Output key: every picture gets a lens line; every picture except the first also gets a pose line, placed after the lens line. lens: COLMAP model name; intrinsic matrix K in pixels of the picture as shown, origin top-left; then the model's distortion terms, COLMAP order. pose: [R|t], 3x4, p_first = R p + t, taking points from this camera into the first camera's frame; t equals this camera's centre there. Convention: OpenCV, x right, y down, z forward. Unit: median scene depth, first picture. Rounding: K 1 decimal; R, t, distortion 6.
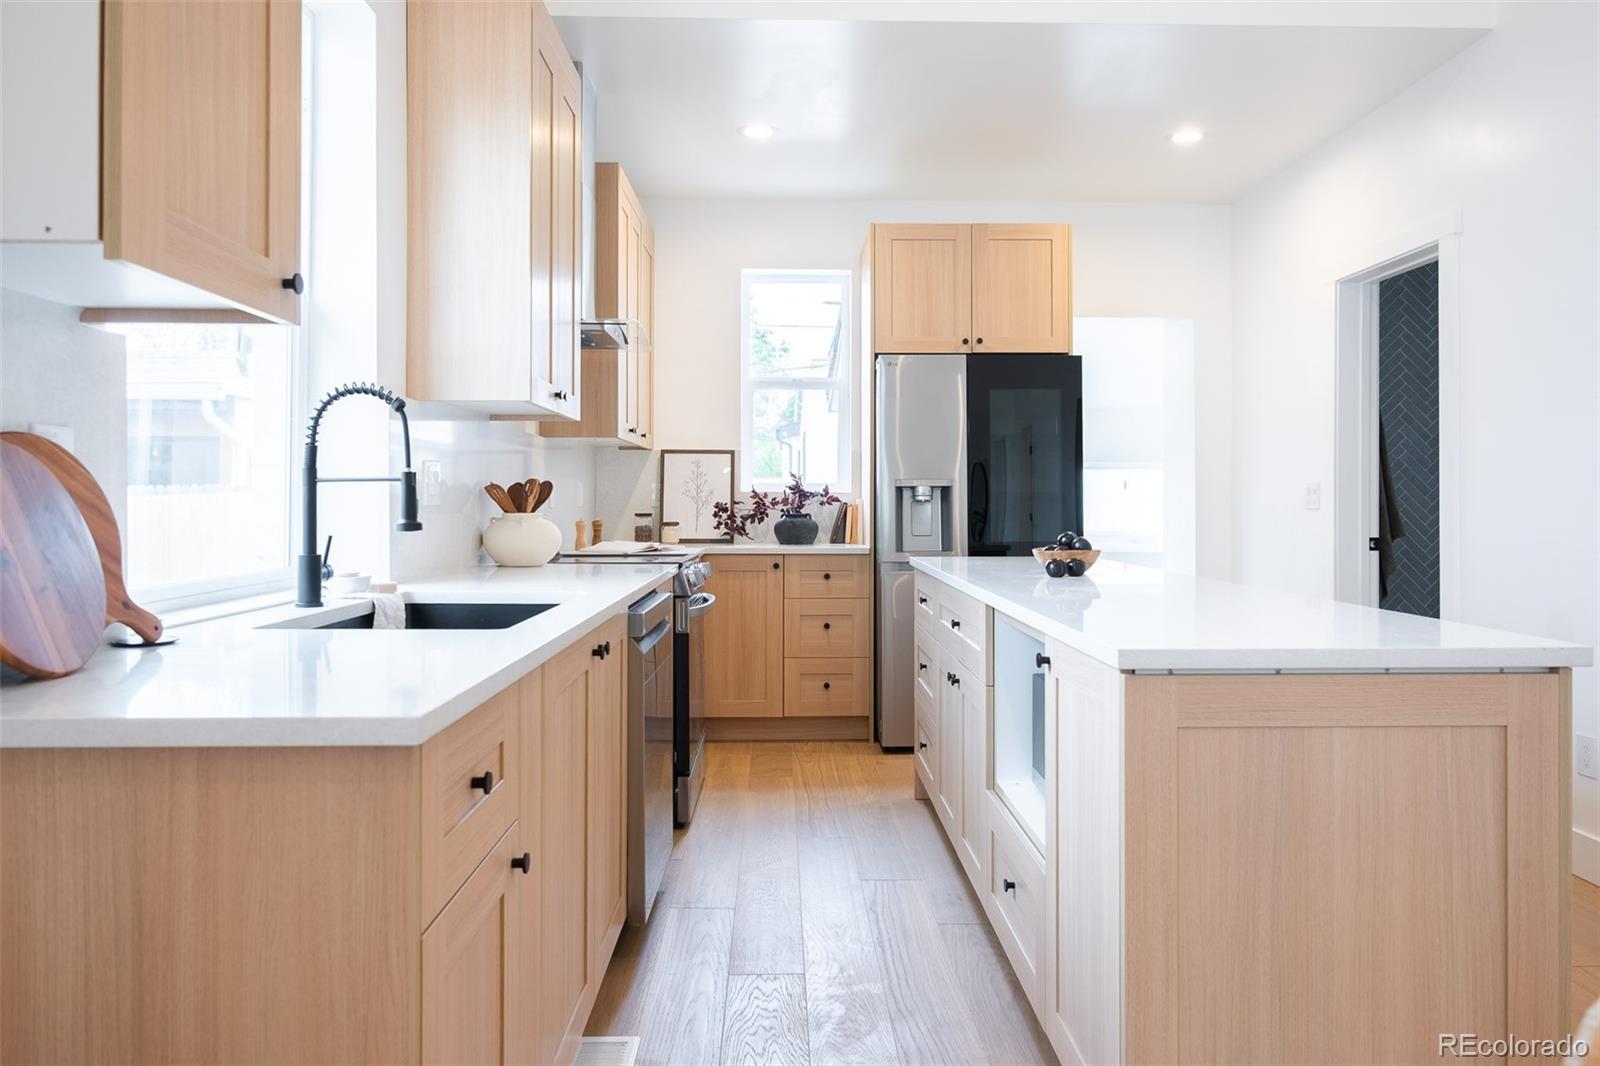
lens RADIAL K [[1104.8, 0, 810.6], [0, 1104.8, 500.8], [0, 0, 1]] dist [-0.011599, 0.017447]
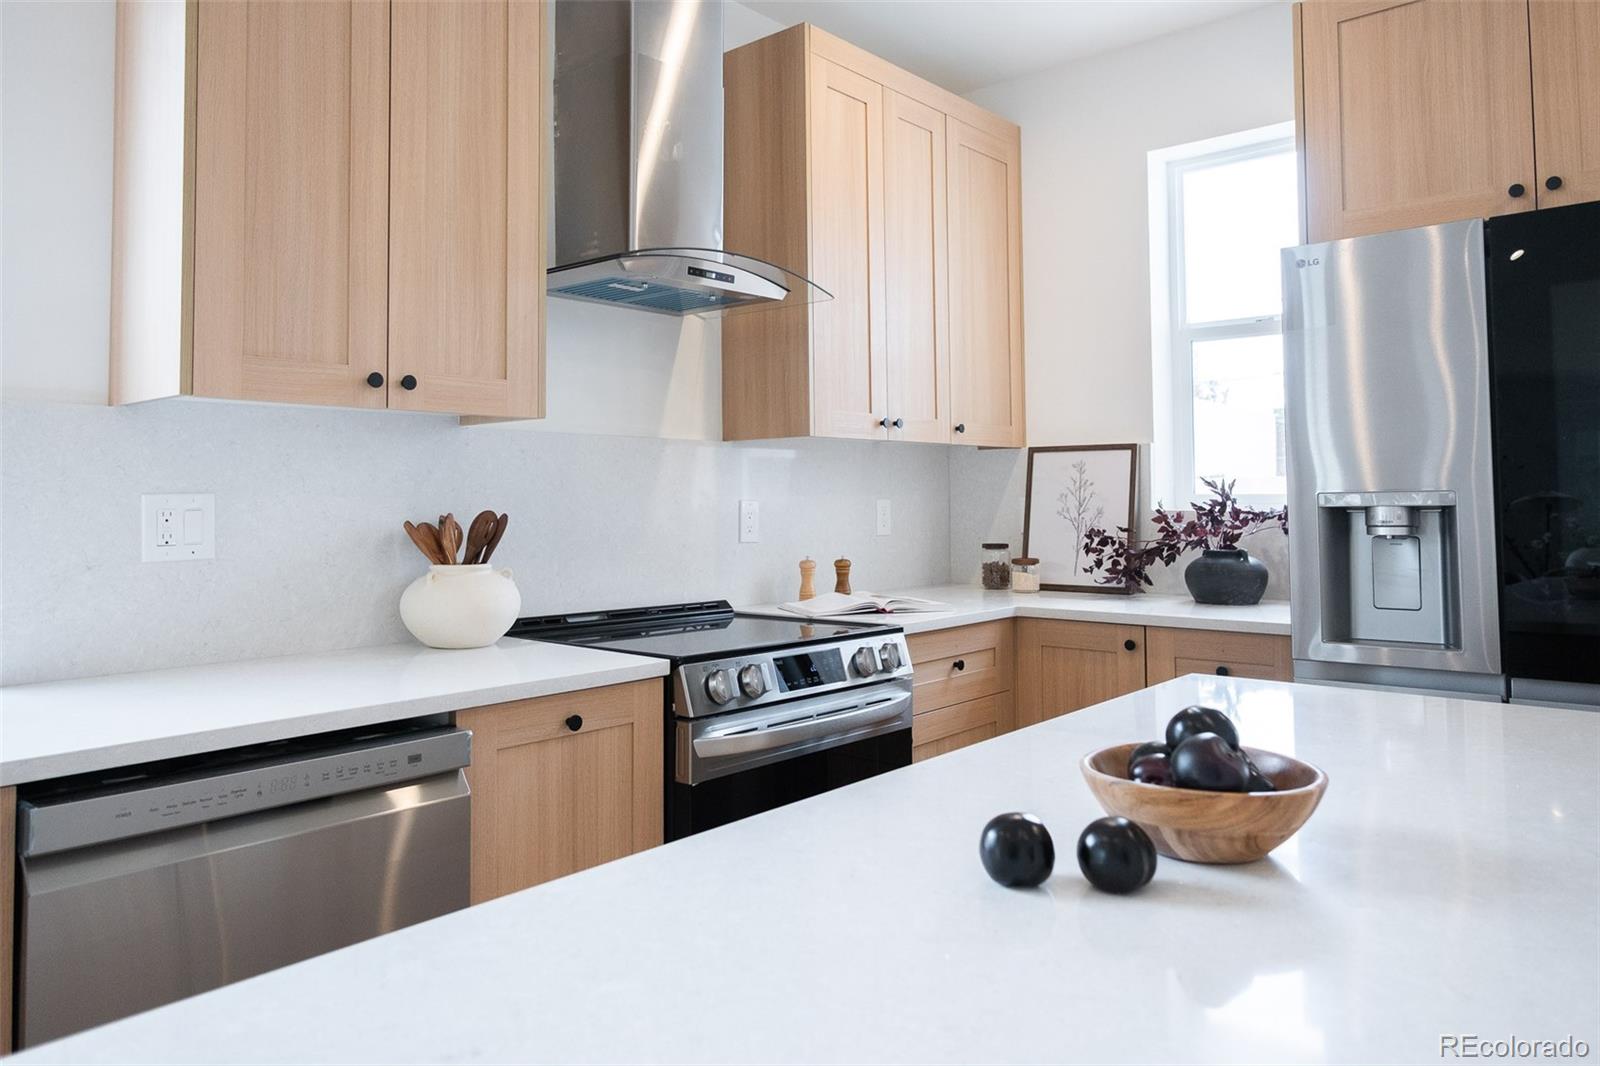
lens RADIAL K [[1104.8, 0, 761.8], [0, 1104.8, 461.4], [0, 0, 1]] dist [-0.011599, 0.017447]
pose [[0.723290, -0.031064, -0.689845, 0.226363], [0.009542, 0.999342, -0.034997, -0.017857], [0.690478, 0.018731, 0.723110, 0.449993]]
